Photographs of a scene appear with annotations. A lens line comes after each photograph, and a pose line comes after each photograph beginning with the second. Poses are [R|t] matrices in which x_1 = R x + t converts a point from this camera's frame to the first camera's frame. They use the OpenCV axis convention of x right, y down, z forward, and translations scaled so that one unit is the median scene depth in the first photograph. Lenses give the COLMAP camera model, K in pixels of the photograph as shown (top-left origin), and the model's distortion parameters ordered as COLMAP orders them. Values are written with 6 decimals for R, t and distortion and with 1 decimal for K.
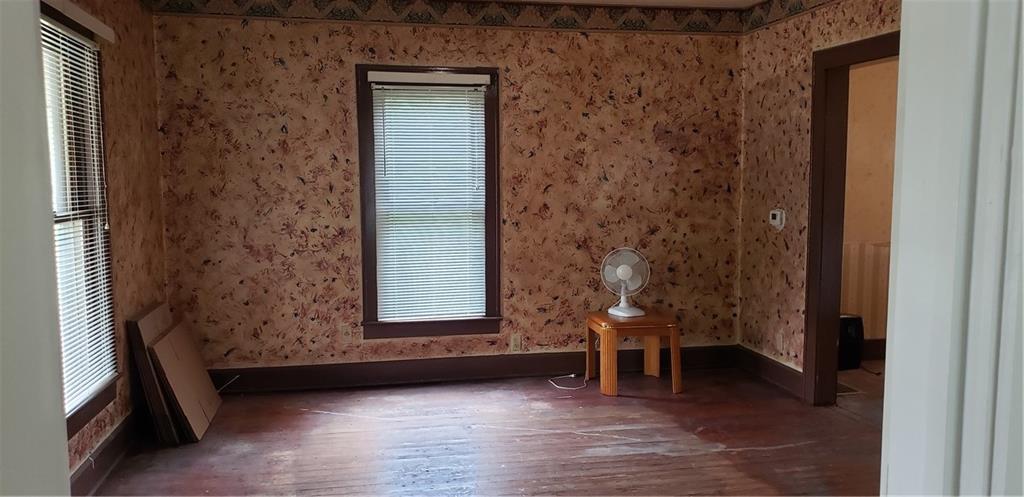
lens RADIAL K [[852.2, 0, 512.0], [0, 852.2, 248.5], [0, 0, 1]] dist [0.236231, -0.589877]
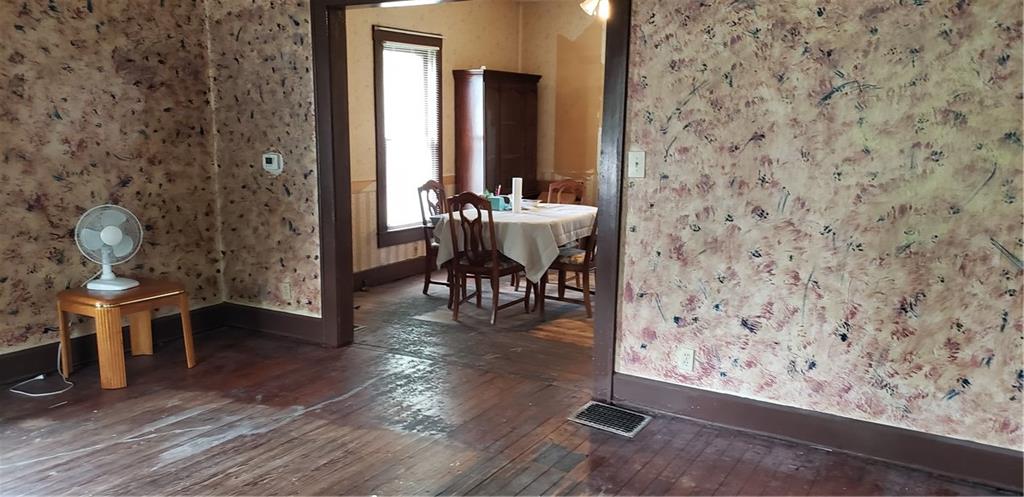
lens RADIAL K [[835.2, 0, 512.9], [0, 835.2, 274.1], [0, 0, 1]] dist [0.005677, 0.061569]
pose [[0.641565, -0.131257, 0.755755, -0.218282], [0.060883, 0.990856, 0.120405, -0.007619], [-0.764649, -0.031235, 0.643690, 0.199354]]
